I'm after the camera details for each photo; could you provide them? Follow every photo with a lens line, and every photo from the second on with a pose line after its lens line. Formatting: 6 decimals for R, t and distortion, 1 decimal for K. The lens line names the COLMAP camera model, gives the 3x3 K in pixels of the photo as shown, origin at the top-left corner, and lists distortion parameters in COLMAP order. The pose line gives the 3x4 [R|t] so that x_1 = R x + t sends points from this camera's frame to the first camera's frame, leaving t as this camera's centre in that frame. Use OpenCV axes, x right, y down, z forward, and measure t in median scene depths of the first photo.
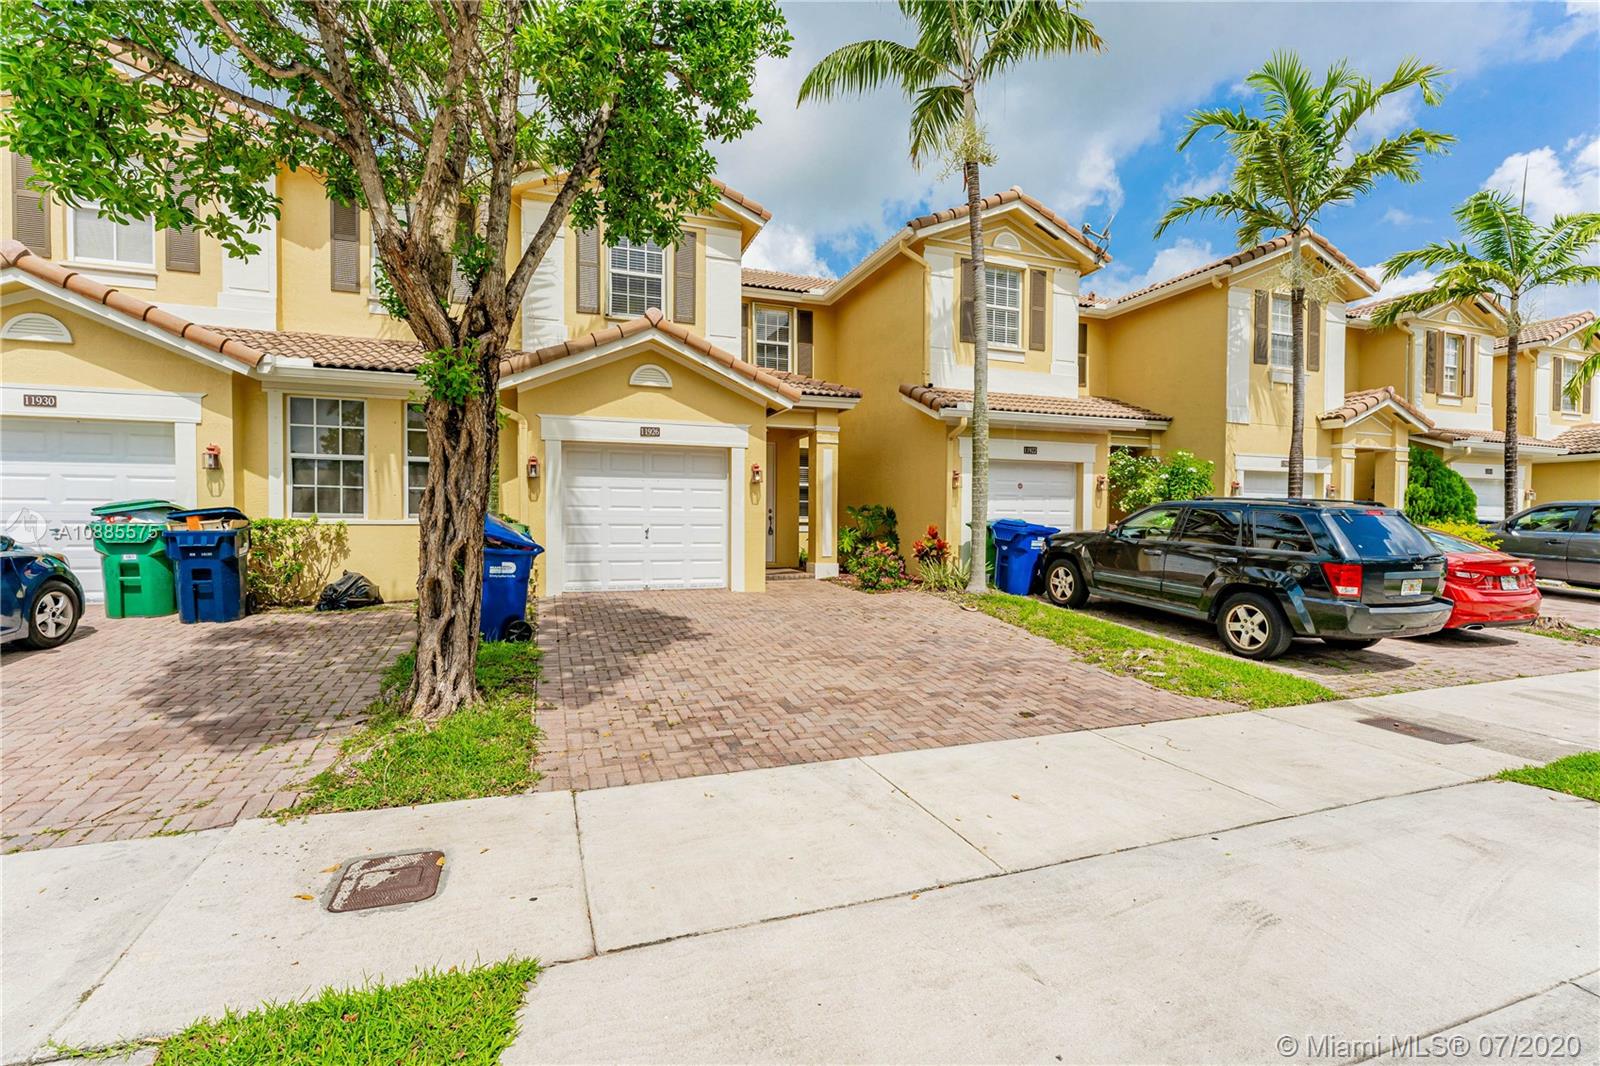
lens RADIAL K [[711.0, 0, 794.6], [0, 711.0, 554.0], [0, 0, 1]] dist [0.009468, -0.006819]
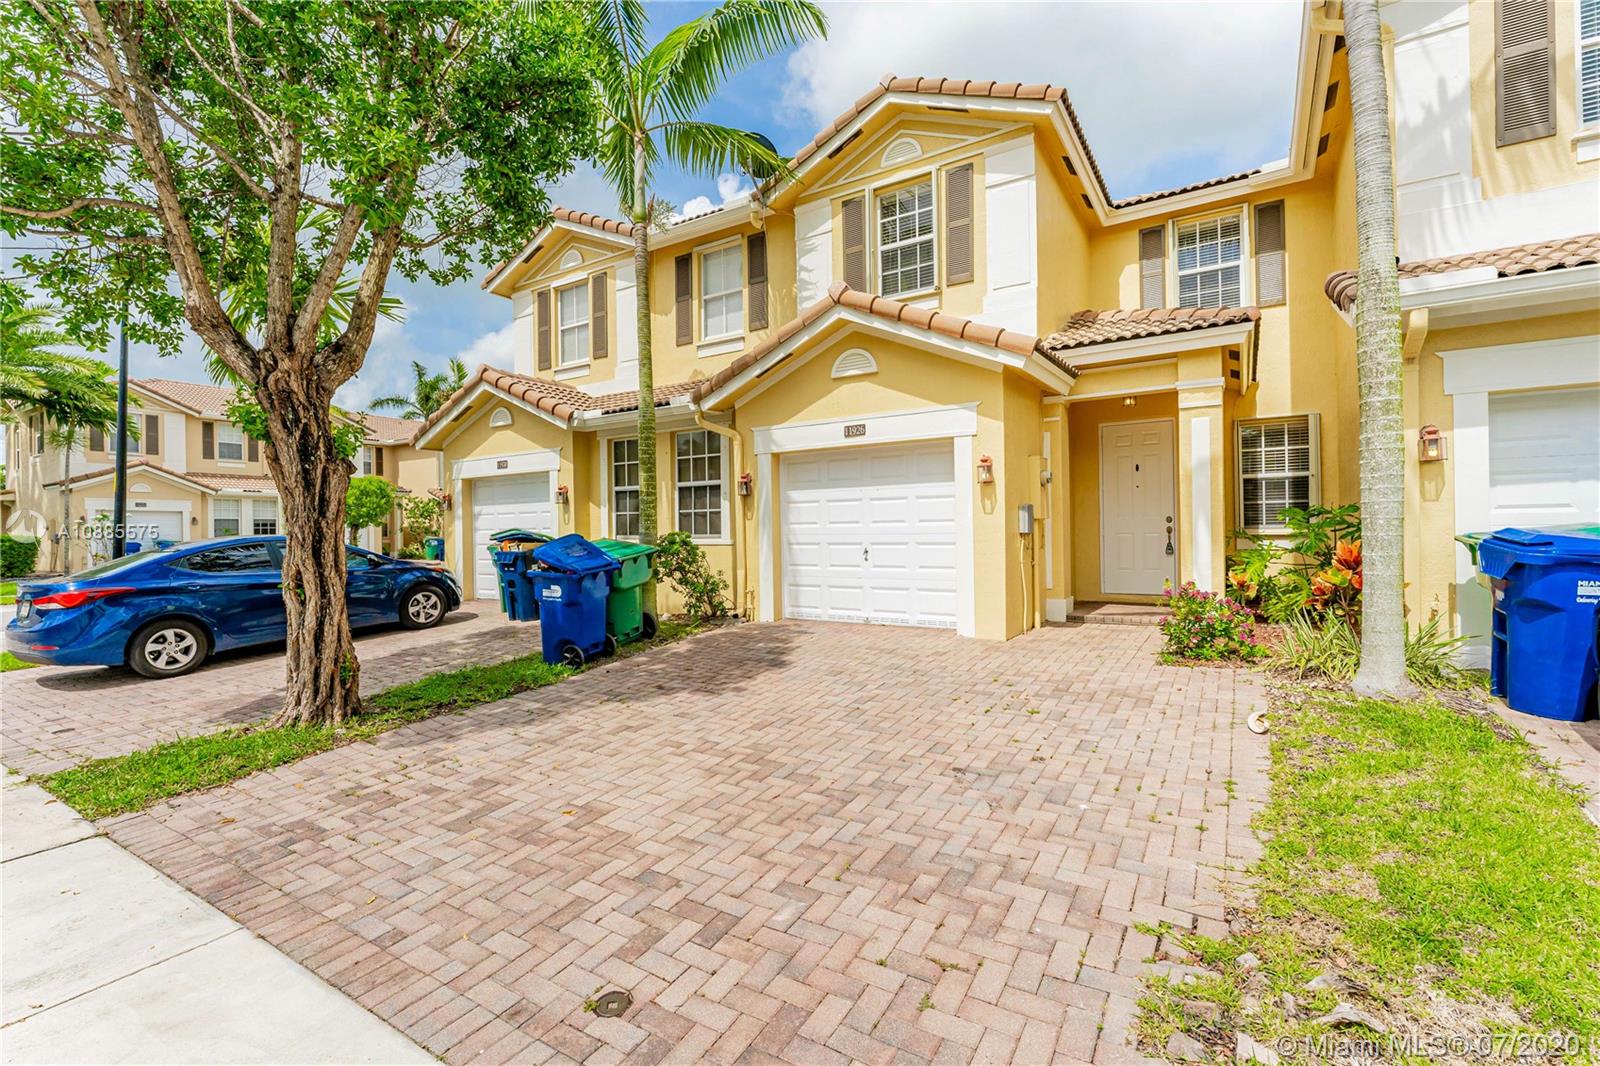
lens RADIAL K [[707.1, 0, 796.1], [0, 707.1, 544.9], [0, 0, 1]] dist [0.000060, -0.000592]
pose [[0.611867, -0.001231, -0.790959, 0.405795], [-0.021835, 0.999591, -0.018446, -0.023772], [0.790659, 0.028557, 0.611590, 0.458066]]
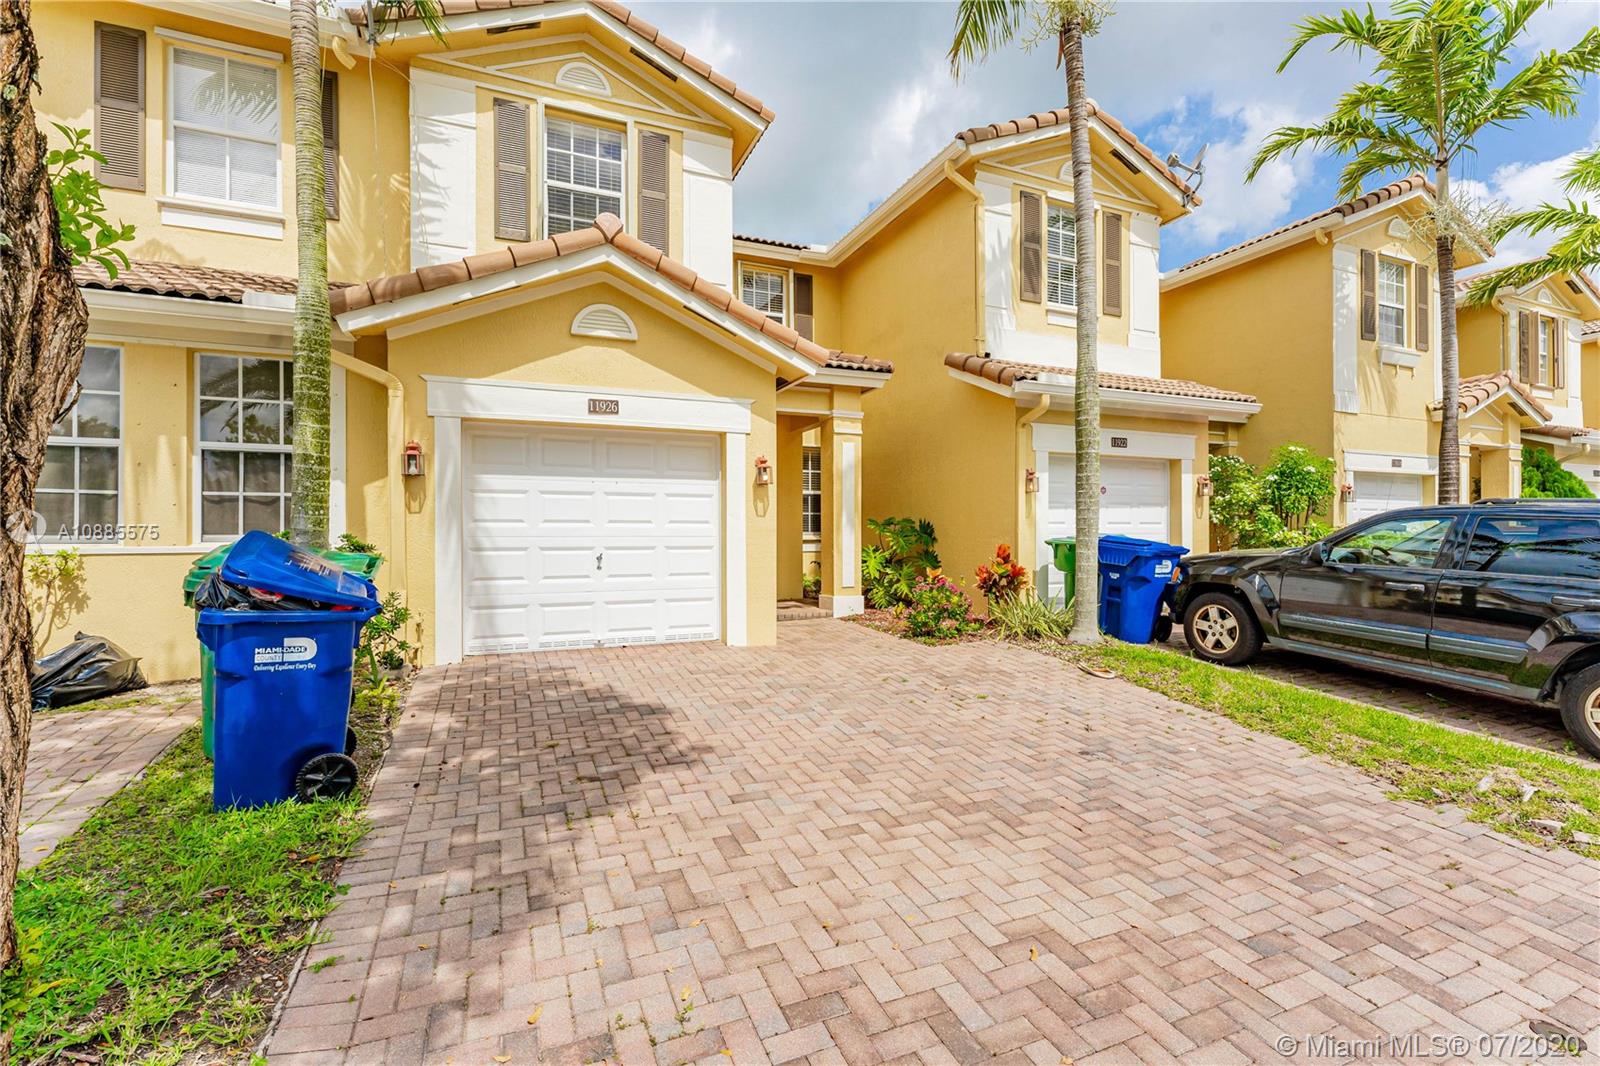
lens RADIAL K [[708.7, 0, 798.2], [0, 708.7, 544.3], [0, 0, 1]] dist [-0.000293, 0.000165]
pose [[0.998118, -0.009183, 0.060632, -0.065599], [0.011161, 0.999414, -0.032358, -0.022379], [-0.060299, 0.032973, 0.997636, 0.347522]]
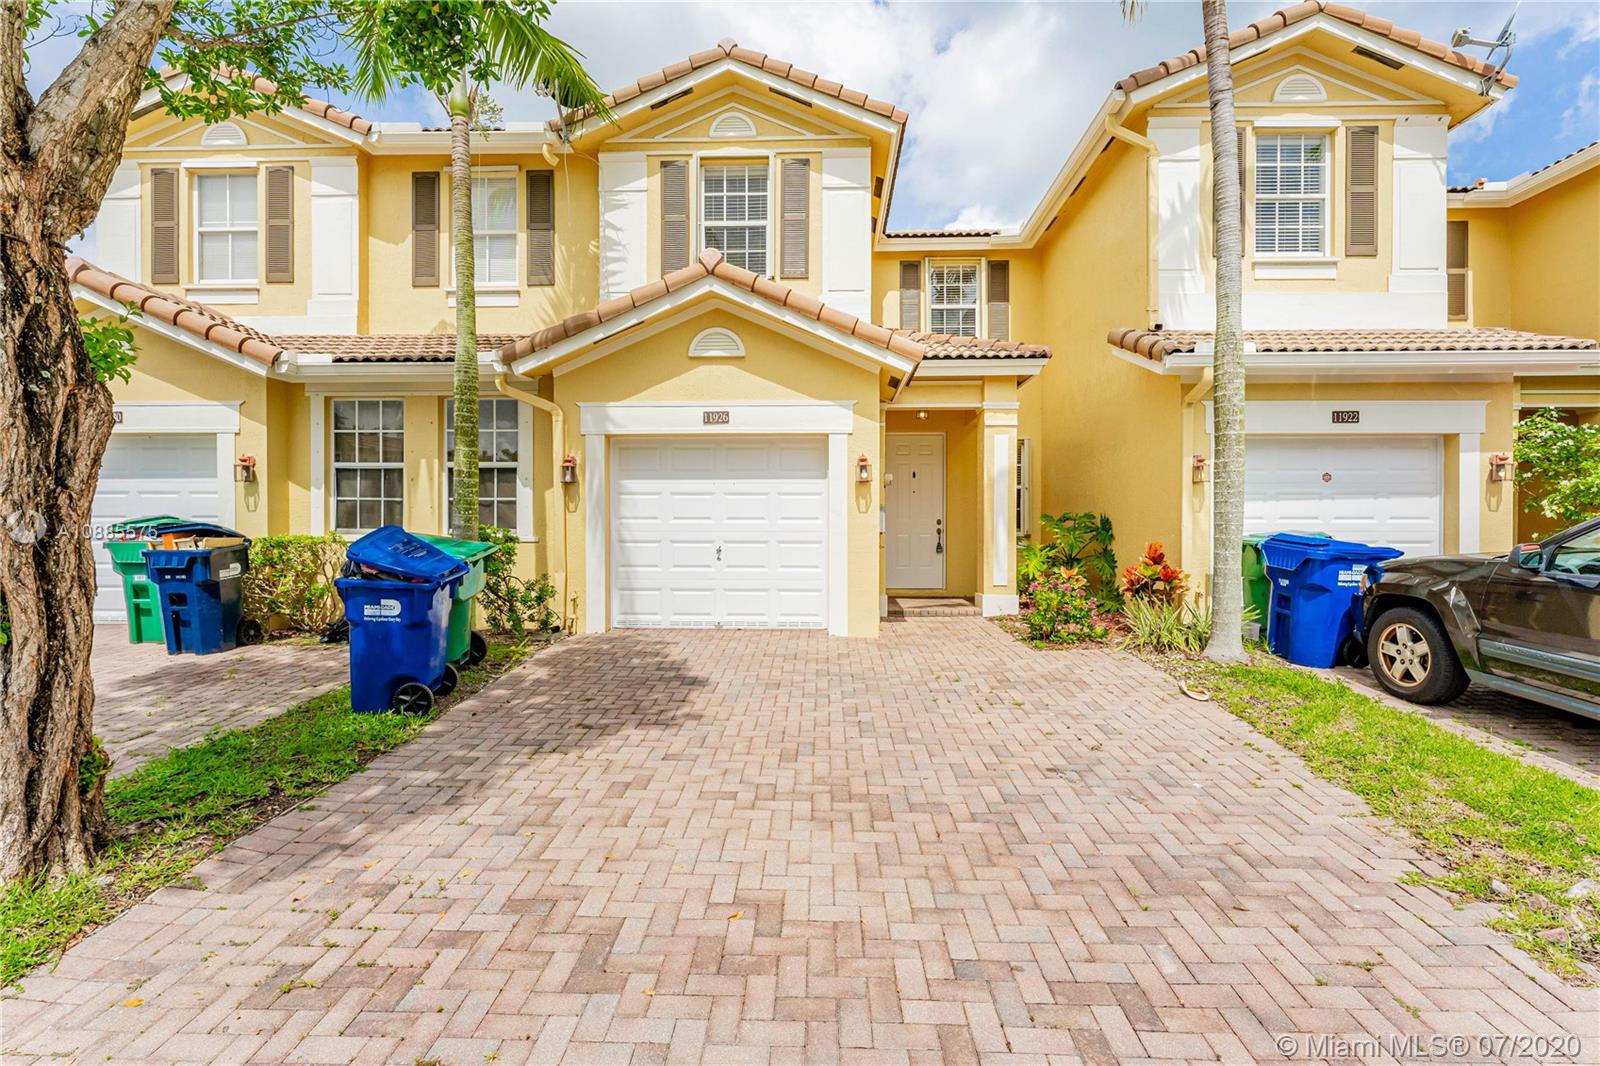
lens RADIAL K [[708.7, 0, 798.2], [0, 708.7, 544.3], [0, 0, 1]] dist [-0.000293, 0.000165]
pose [[0.929729, 0.003127, -0.368231, 0.153522], [-0.013925, 0.999547, -0.026668, -0.020288], [0.367981, 0.029922, 0.929352, 0.349473]]
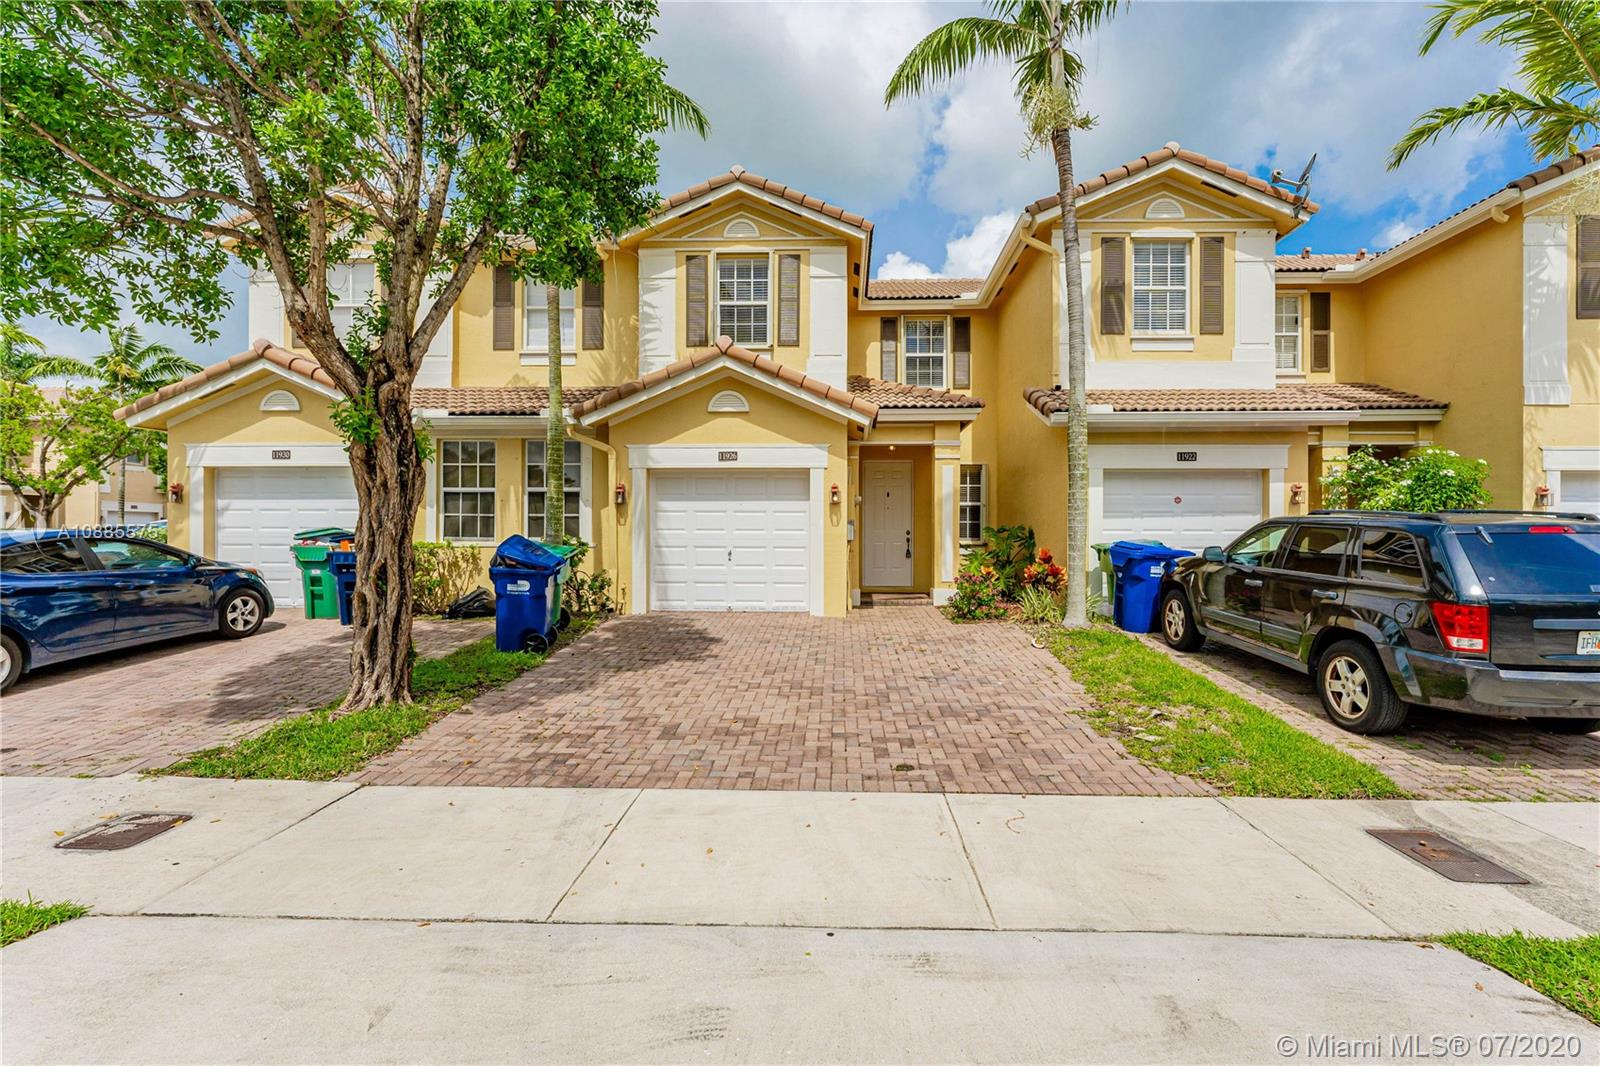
lens RADIAL K [[734.6, 0, 813.4], [0, 734.6, 558.4], [0, 0, 1]] dist [0.002118, -0.000230]
pose [[0.928540, 0.006181, -0.371182, 0.307732], [-0.015797, 0.999614, -0.022871, -0.002867], [0.370897, 0.027100, 0.928279, 0.071629]]
